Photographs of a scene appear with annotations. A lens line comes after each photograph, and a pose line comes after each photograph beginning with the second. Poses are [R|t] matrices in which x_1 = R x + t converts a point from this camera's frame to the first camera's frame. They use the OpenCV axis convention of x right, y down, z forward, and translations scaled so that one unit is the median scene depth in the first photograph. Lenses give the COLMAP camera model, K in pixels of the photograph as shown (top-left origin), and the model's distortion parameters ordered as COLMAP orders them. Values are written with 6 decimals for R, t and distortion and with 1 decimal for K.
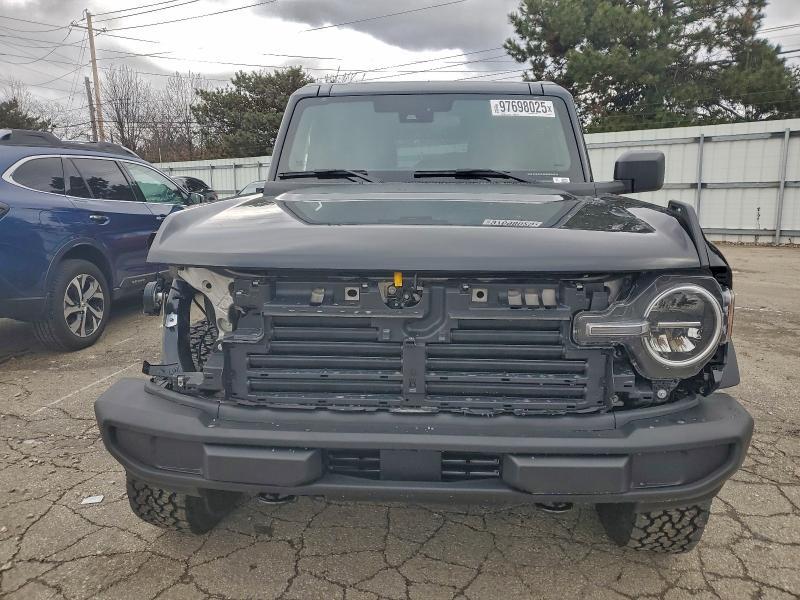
lens RADIAL K [[631.5, 0, 400.0], [0, 631.5, 300.0], [0, 0, 1]] dist [0.023340, 0.002569]
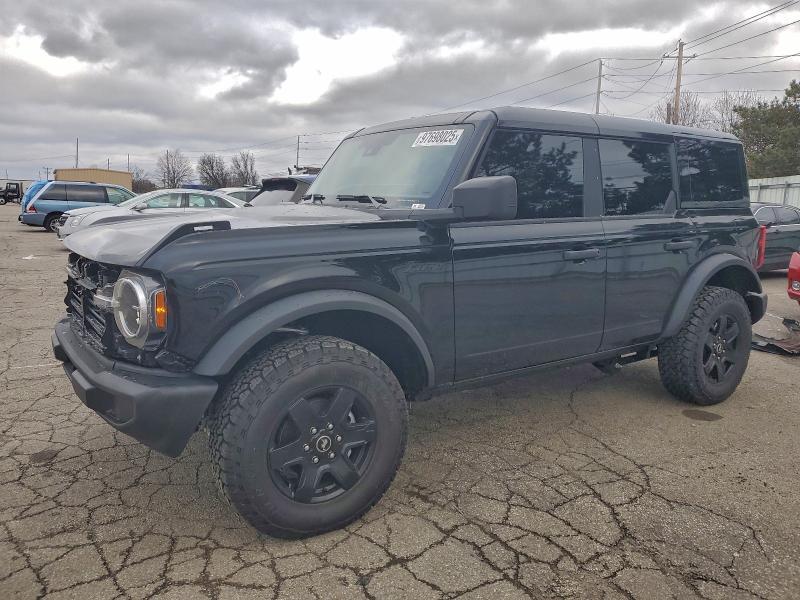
lens RADIAL K [[631.5, 0, 400.0], [0, 631.5, 300.0], [0, 0, 1]] dist [0.023340, 0.002569]
pose [[0.606272, 0.138509, -0.783103, 0.304096], [-0.163064, 0.985445, 0.048054, -0.022980], [0.778360, 0.098562, 0.620033, 0.095713]]
